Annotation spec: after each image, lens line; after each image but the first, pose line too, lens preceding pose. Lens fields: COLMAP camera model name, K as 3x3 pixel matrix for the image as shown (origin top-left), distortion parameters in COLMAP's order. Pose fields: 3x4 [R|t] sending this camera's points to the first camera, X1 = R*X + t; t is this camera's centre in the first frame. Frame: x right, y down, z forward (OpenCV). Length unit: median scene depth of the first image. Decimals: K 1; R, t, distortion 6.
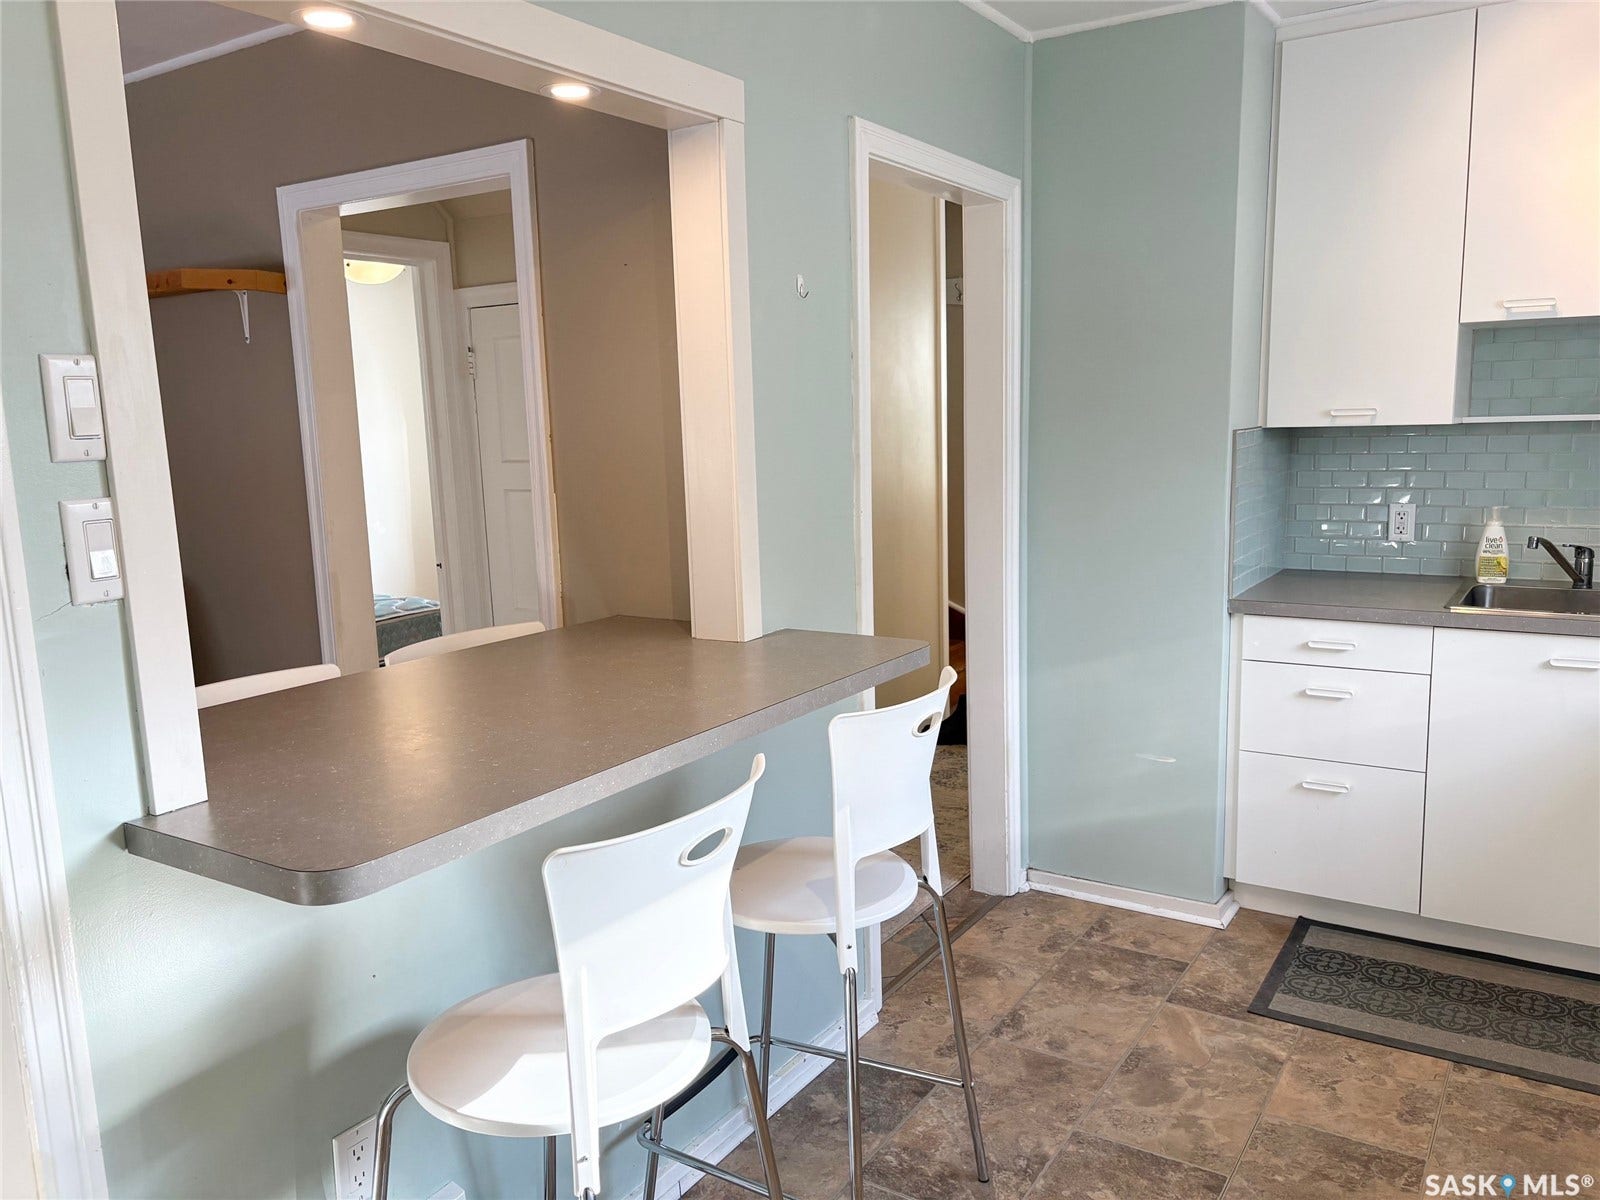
lens RADIAL K [[1221.0, 0, 803.5], [0, 1221.0, 616.8], [0, 0, 1]] dist [0.043029, -0.052028]
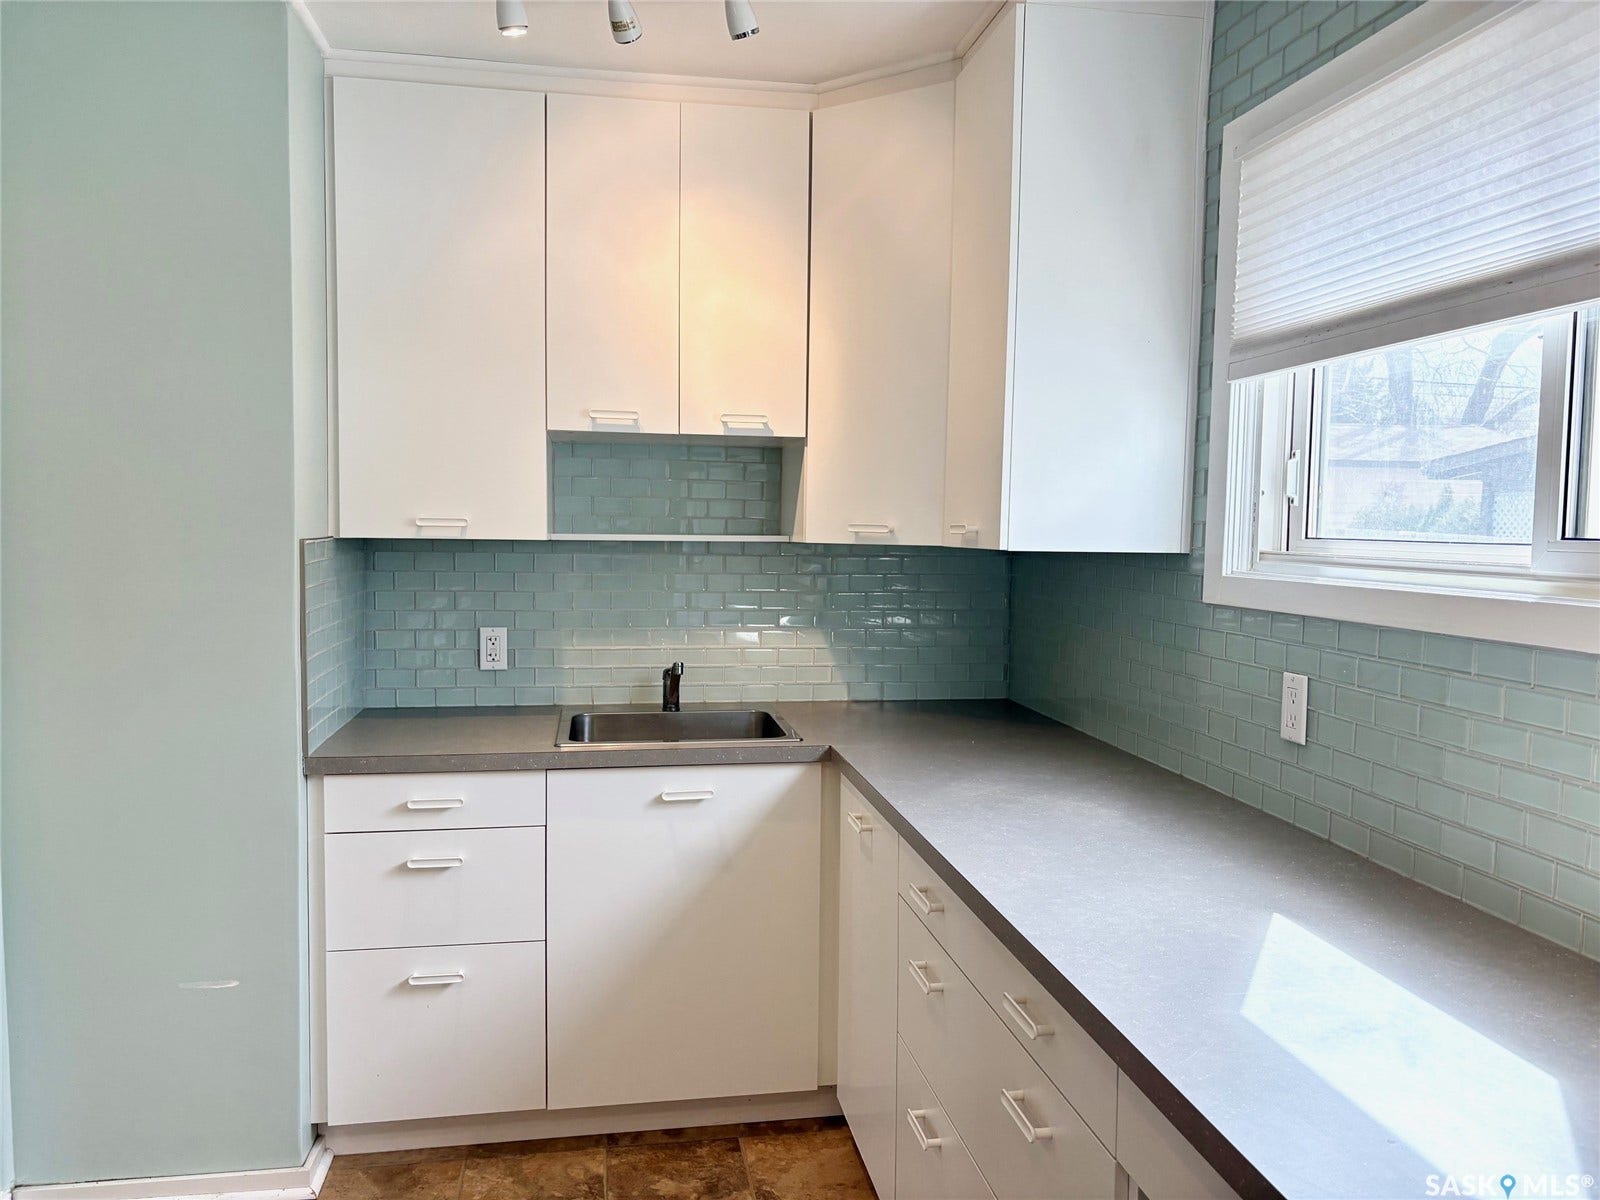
lens RADIAL K [[1221.0, 0, 799.2], [0, 1221.0, 607.2], [0, 0, 1]] dist [0.043029, -0.052028]
pose [[0.736620, -0.011011, 0.676217, 0.056181], [0.077836, 0.994604, -0.068593, -0.031167], [-0.671813, 0.103161, 0.733502, 0.218284]]
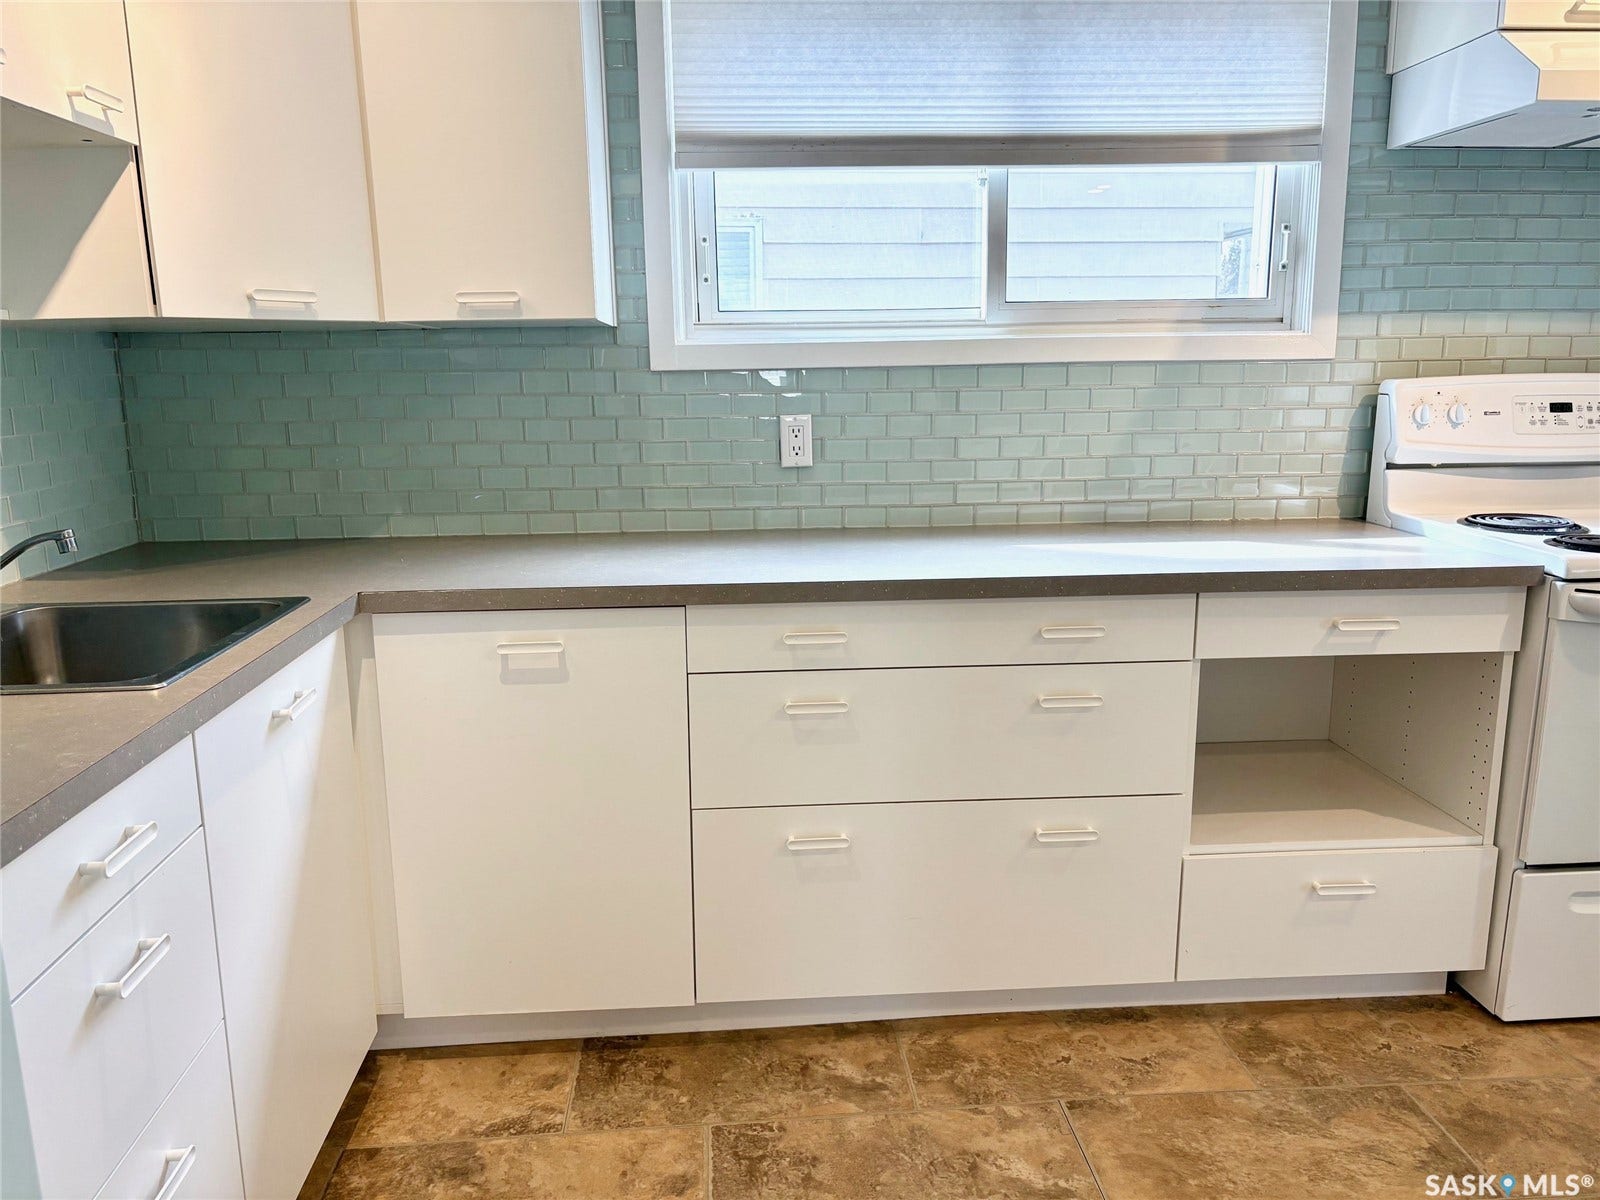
lens RADIAL K [[1221.0, 0, 810.1], [0, 1221.0, 615.0], [0, 0, 1]] dist [0.043029, -0.052028]
pose [[-0.613068, -0.133029, 0.778750, -0.035069], [0.156978, 0.945555, 0.285103, -0.186743], [-0.774278, 0.297034, -0.558806, 1.506116]]
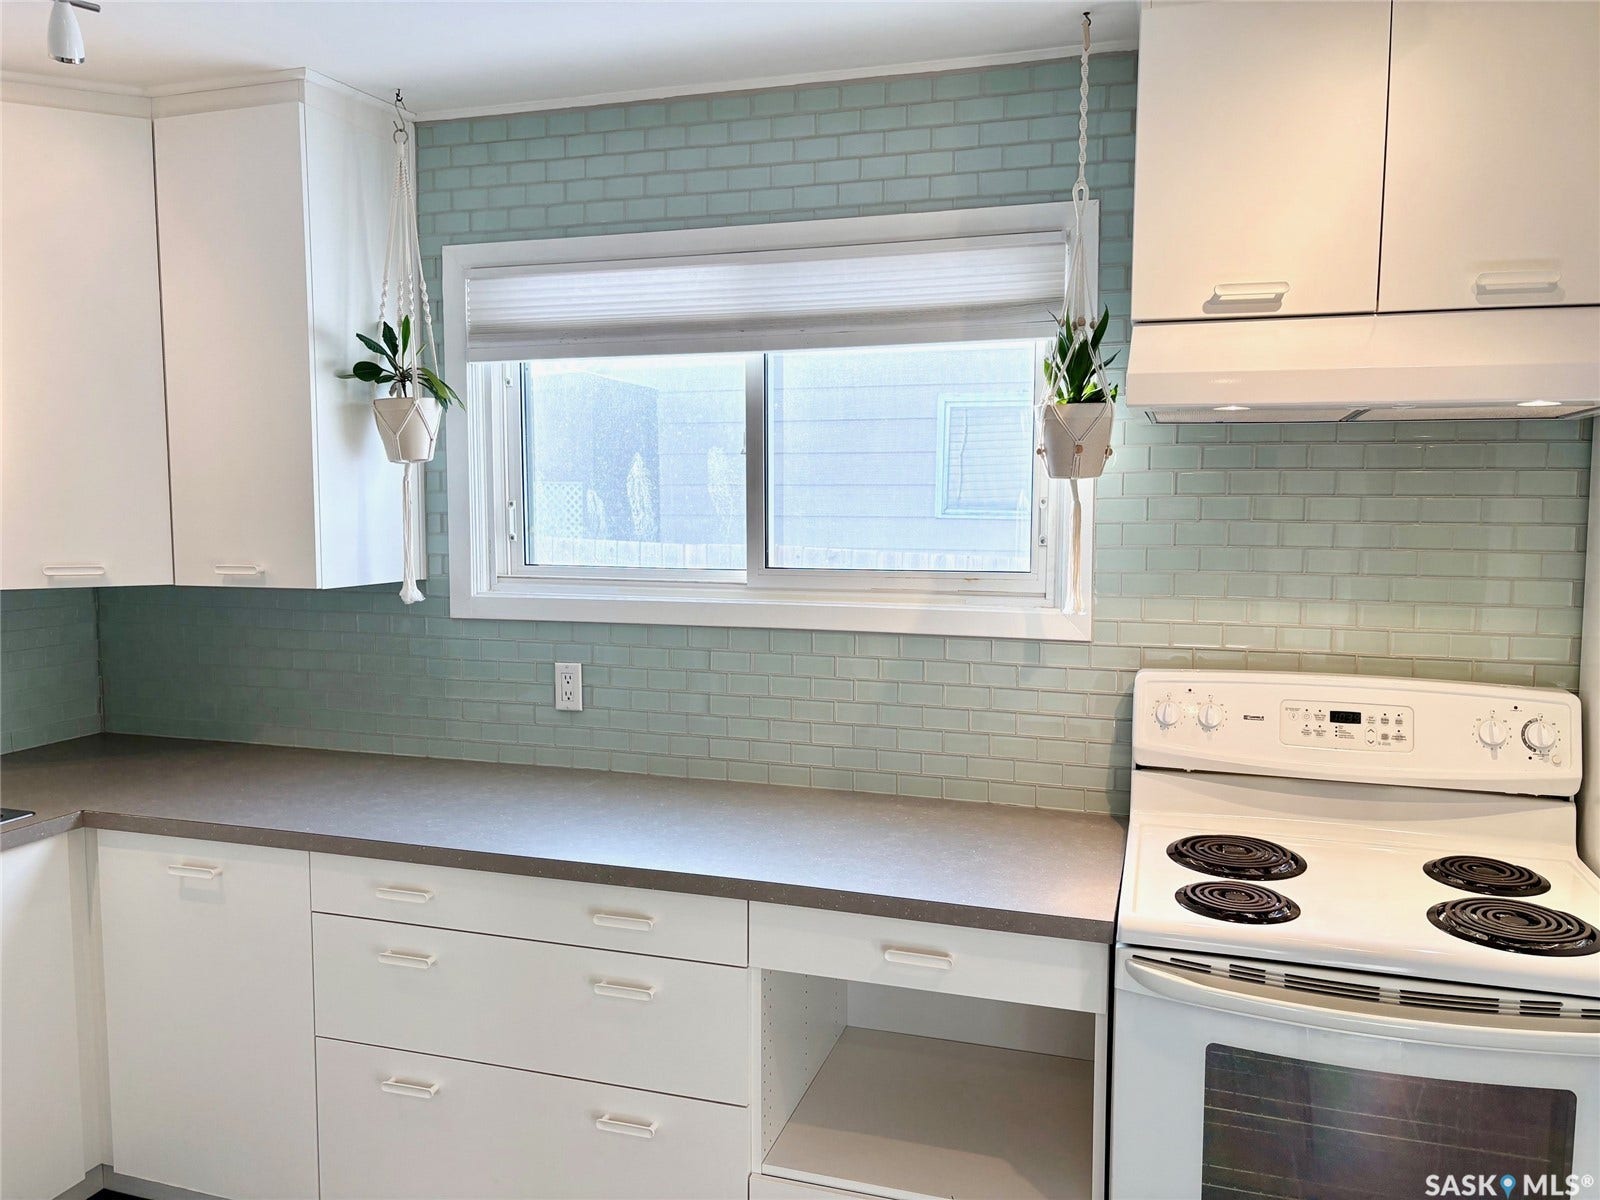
lens RADIAL K [[1221.0, 0, 785.9], [0, 1221.0, 593.5], [0, 0, 1]] dist [0.043029, -0.052028]
pose [[-0.270854, -0.058739, 0.960827, -0.410220], [0.163433, 0.980840, 0.106033, -0.206989], [-0.948645, 0.185750, -0.256065, 0.809682]]
